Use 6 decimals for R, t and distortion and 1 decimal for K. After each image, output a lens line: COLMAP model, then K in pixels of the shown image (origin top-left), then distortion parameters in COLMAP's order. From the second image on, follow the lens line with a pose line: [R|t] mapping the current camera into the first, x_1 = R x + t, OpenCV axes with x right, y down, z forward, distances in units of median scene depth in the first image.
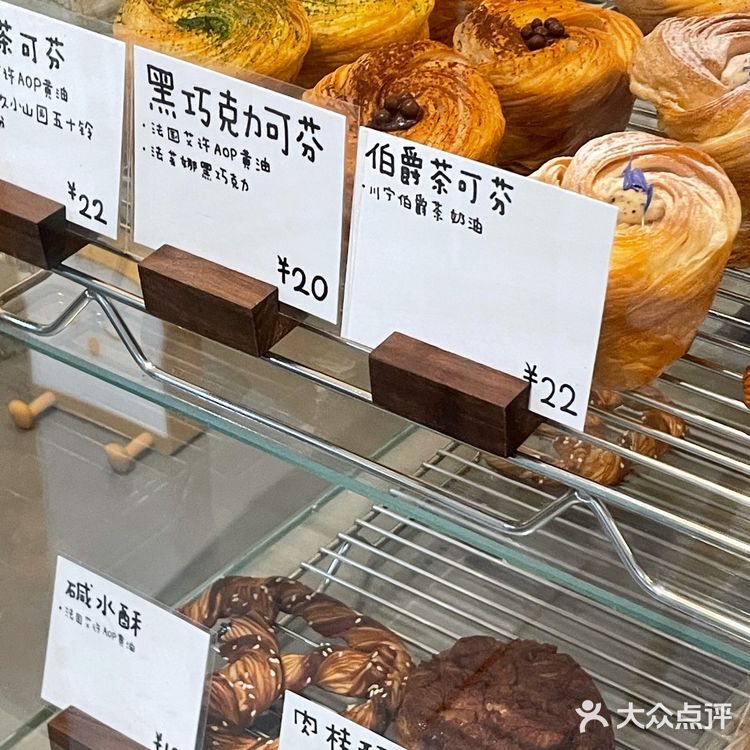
lens RADIAL K [[1693.1, 0, 375.0], [0, 1693.1, 375.0], [0, 0, 1]] dist [0.089697, 0.536154]
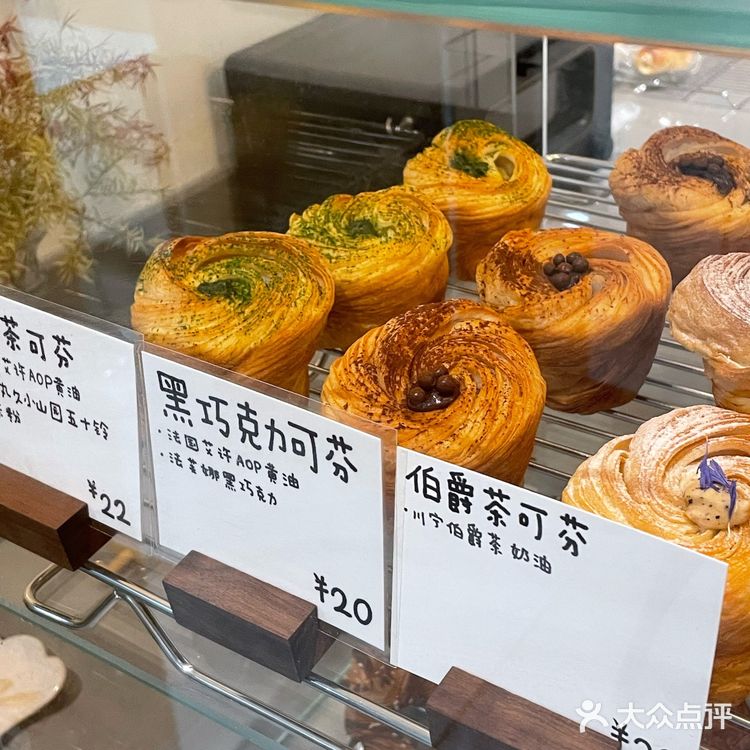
lens RADIAL K [[1147.7, 0, 387.2], [0, 1147.7, 374.8], [0, 0, 1]] dist [0.144064, -0.087447]
pose [[0.997637, -0.068529, -0.004848, -0.007825], [0.068520, 0.997648, -0.001872, -0.162109], [0.004965, 0.001536, 0.999986, 0.364407]]
